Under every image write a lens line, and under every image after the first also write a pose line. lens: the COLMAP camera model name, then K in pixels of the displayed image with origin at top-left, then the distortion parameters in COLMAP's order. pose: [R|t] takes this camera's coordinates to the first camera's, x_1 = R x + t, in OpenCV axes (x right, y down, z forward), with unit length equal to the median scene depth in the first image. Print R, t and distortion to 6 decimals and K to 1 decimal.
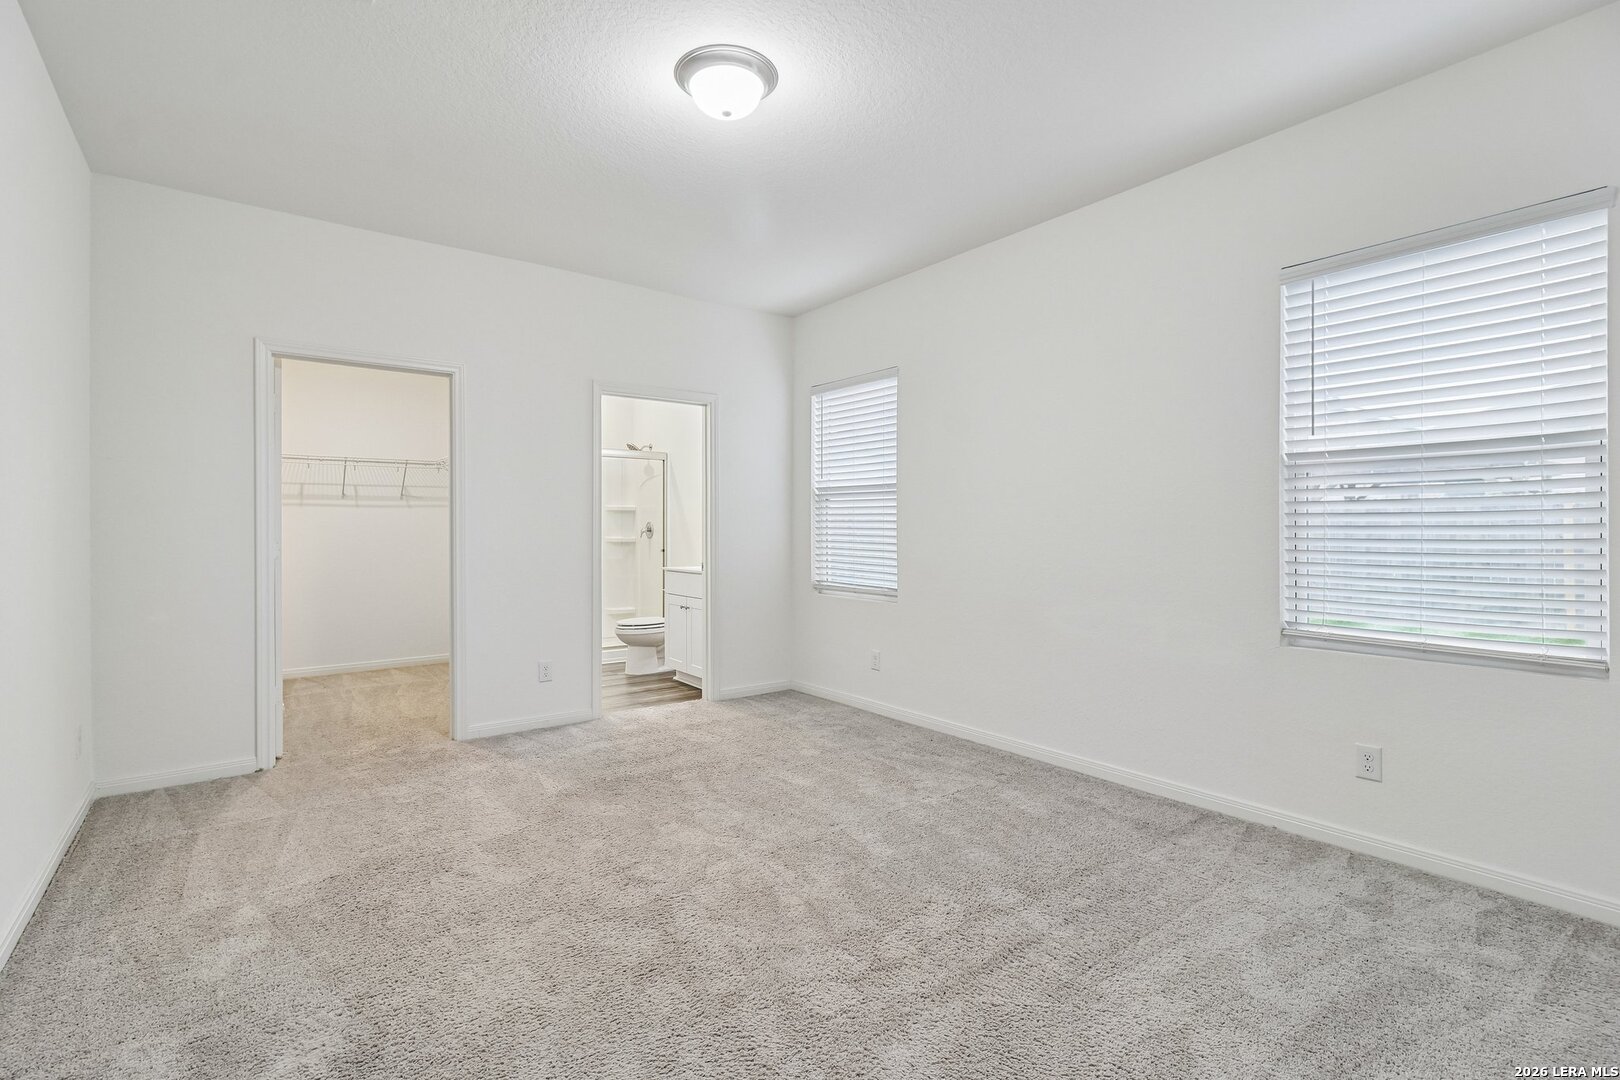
lens RADIAL K [[750.9, 0, 813.2], [0, 750.9, 533.7], [0, 0, 1]] dist [0.002033, 0.000178]
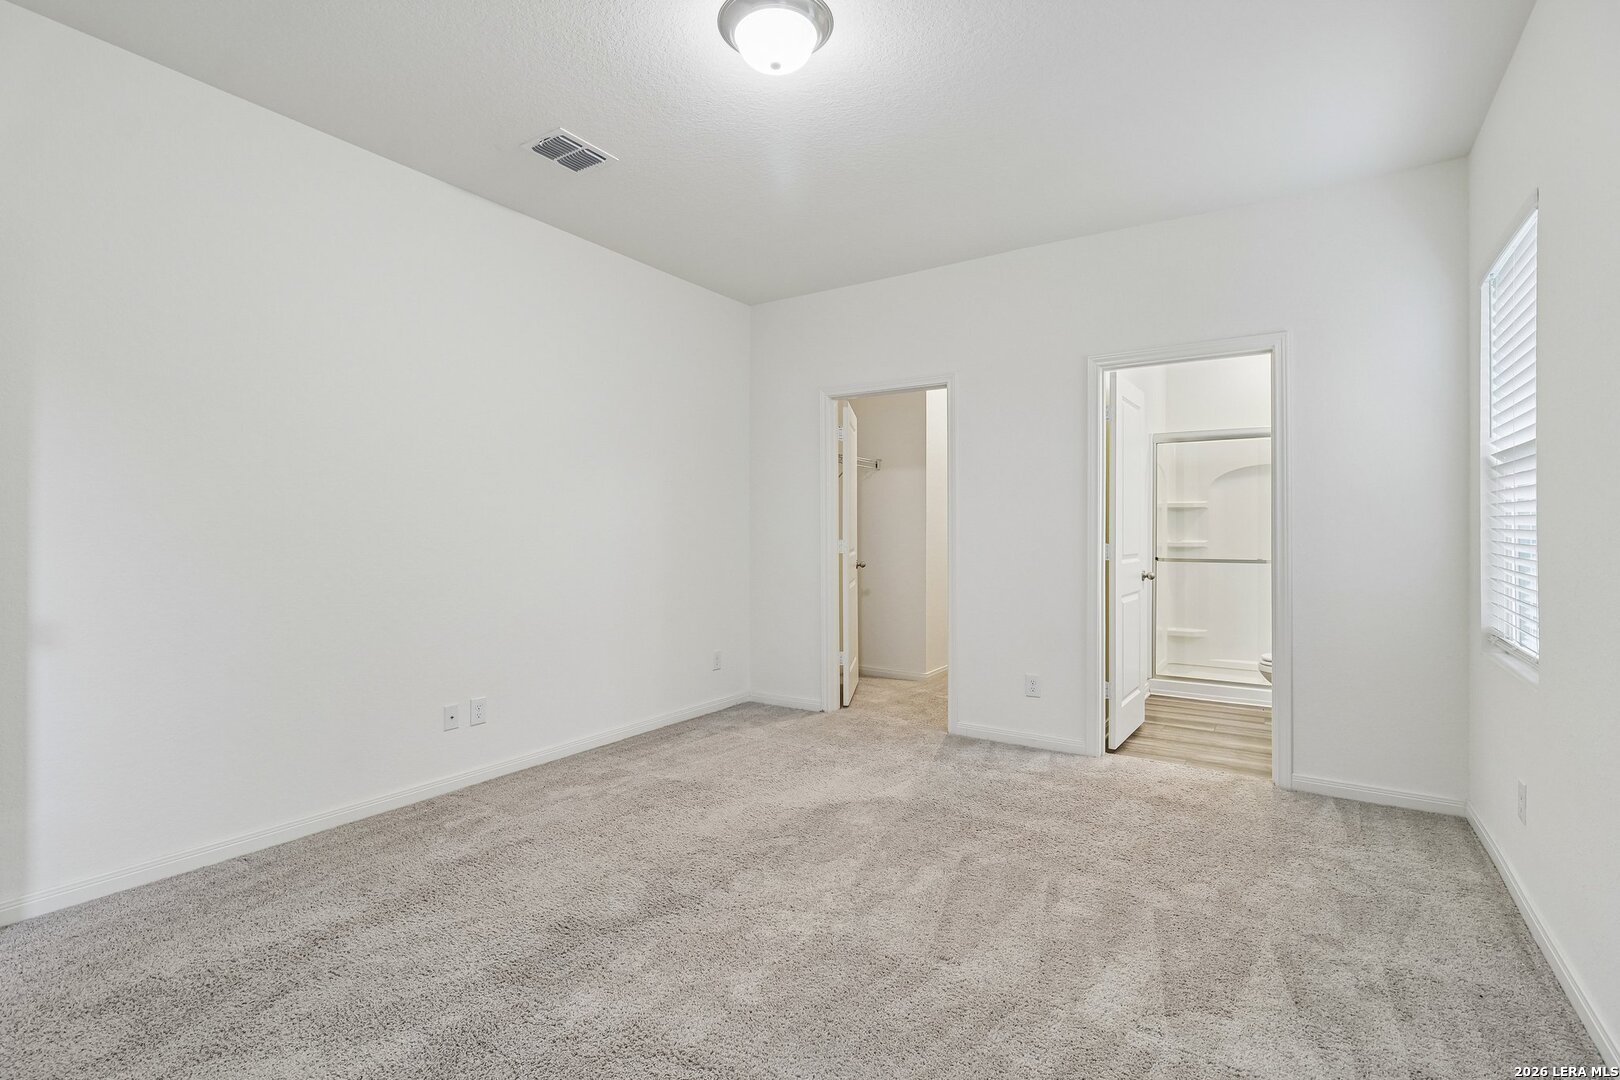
lens RADIAL K [[745.9, 0, 783.3], [0, 745.9, 528.9], [0, 0, 1]] dist [-0.017077, -0.000134]
pose [[0.312708, -0.003451, -0.949843, 0.495346], [-0.004588, 0.999976, -0.005144, -0.003459], [0.949838, 0.005967, 0.312685, 0.506926]]
